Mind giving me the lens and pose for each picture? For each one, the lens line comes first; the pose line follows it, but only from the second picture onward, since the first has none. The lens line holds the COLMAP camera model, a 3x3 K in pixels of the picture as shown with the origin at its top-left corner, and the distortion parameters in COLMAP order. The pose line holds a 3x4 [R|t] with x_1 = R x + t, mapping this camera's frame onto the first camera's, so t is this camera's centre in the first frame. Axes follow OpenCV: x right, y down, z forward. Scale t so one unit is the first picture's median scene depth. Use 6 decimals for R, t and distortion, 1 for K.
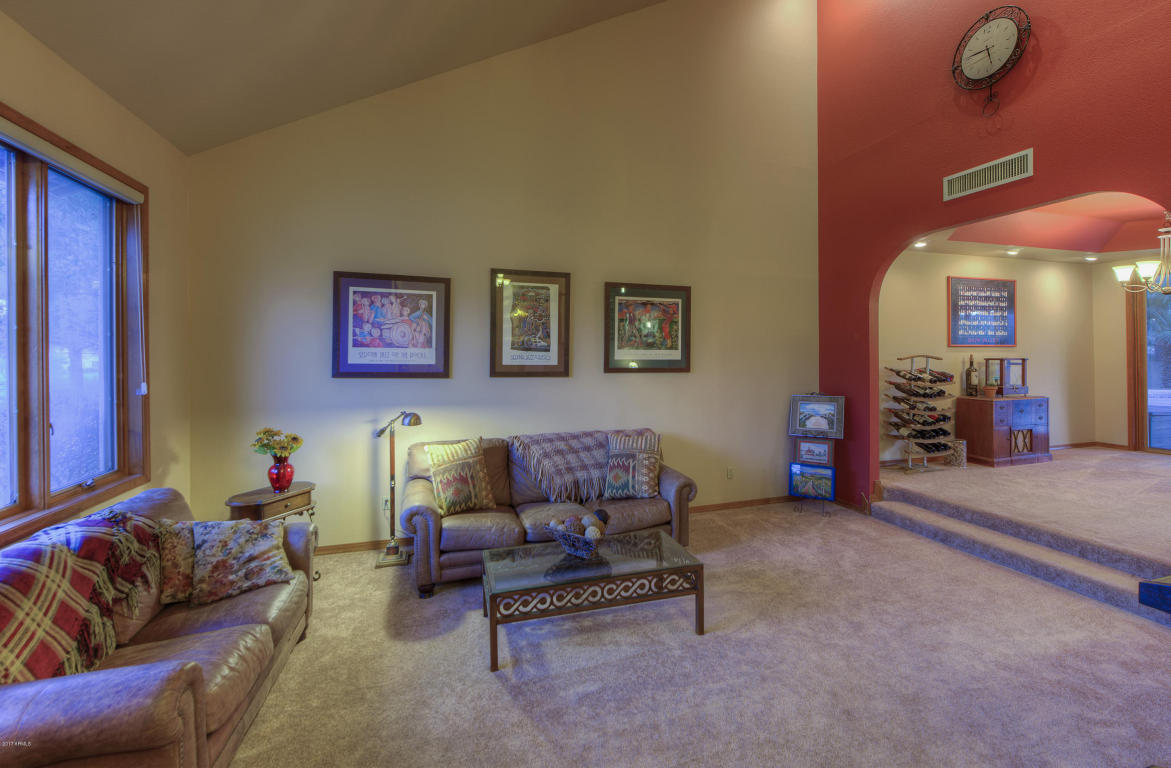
lens RADIAL K [[498.7, 0, 590.4], [0, 498.7, 354.0], [0, 0, 1]] dist [-0.002219, -0.000534]
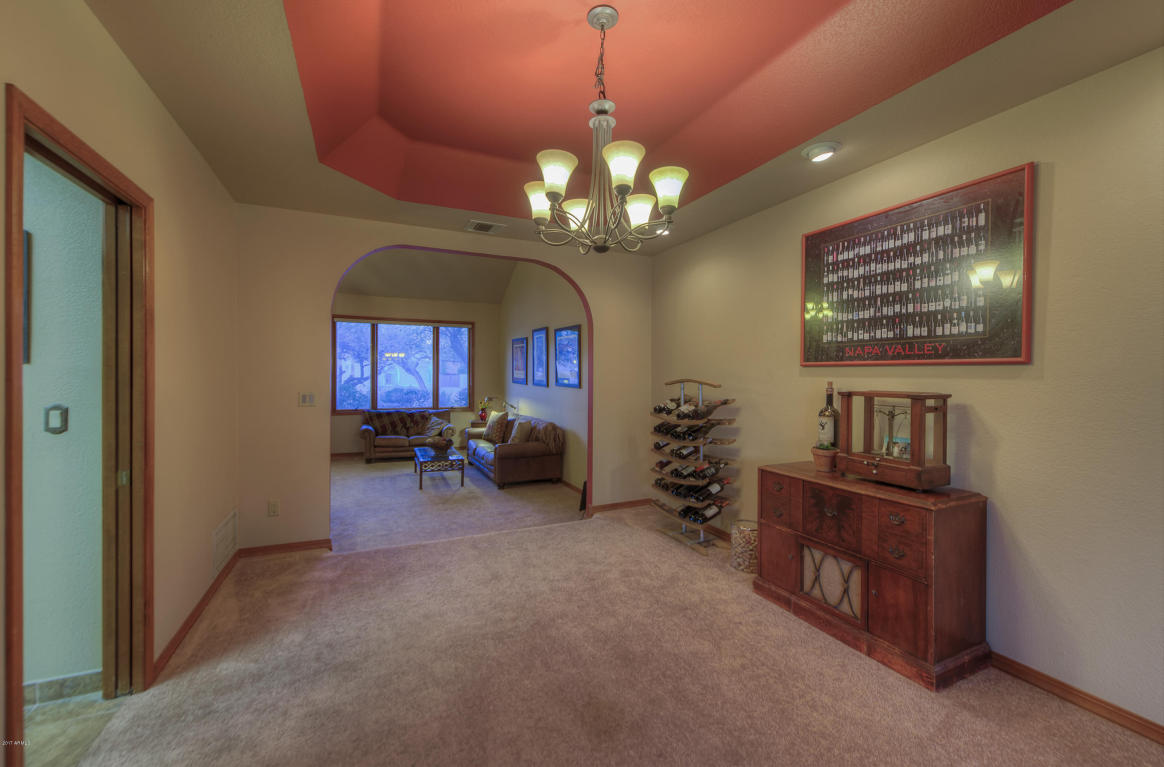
lens RADIAL K [[474.9, 0, 582.0], [0, 474.9, 376.2], [0, 0, 1]] dist [0.003089, 0.000081]
pose [[0.126094, 0.012257, -0.991943, 1.178368], [-0.004438, 0.999921, 0.011791, -0.008506], [0.992008, 0.002915, 0.126138, 0.685412]]
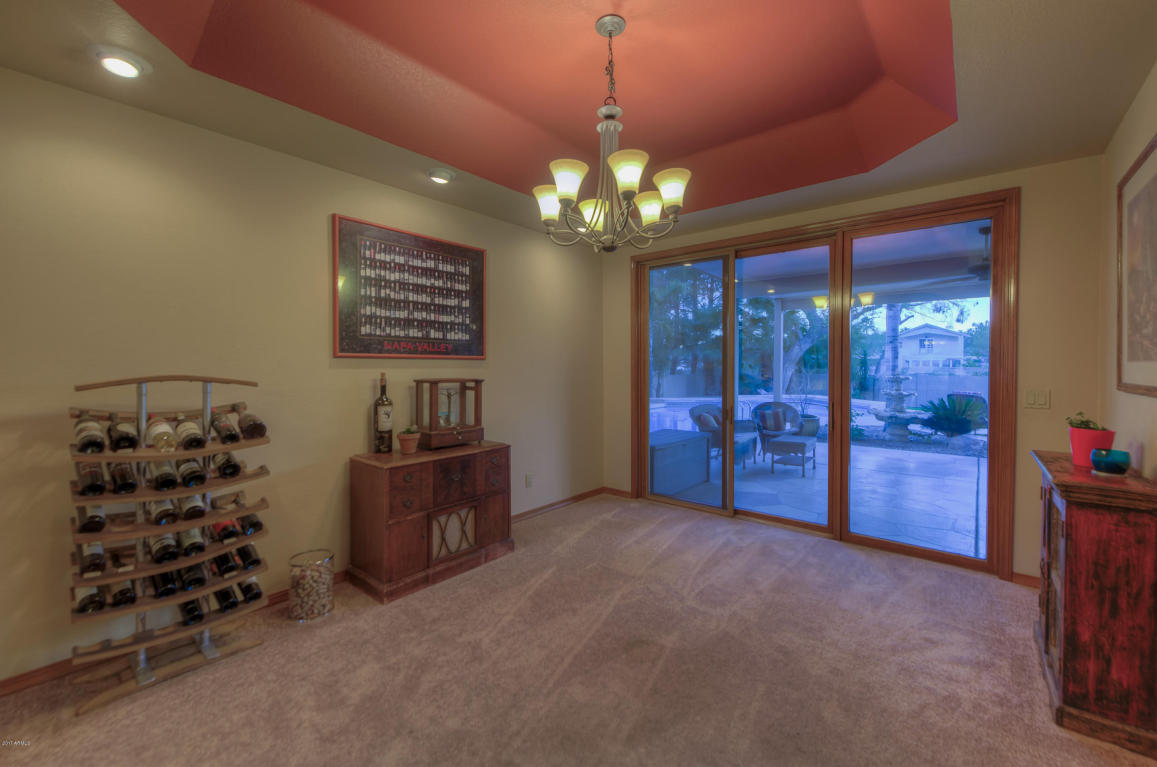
lens RADIAL K [[472.0, 0, 570.4], [0, 472.0, 372.0], [0, 0, 1]] dist [0.003089, 0.000081]
pose [[0.844957, 0.000182, 0.534834, 0.655193], [-0.006502, 0.999930, 0.009932, -0.005746], [-0.534794, -0.011869, 0.844899, 0.468390]]
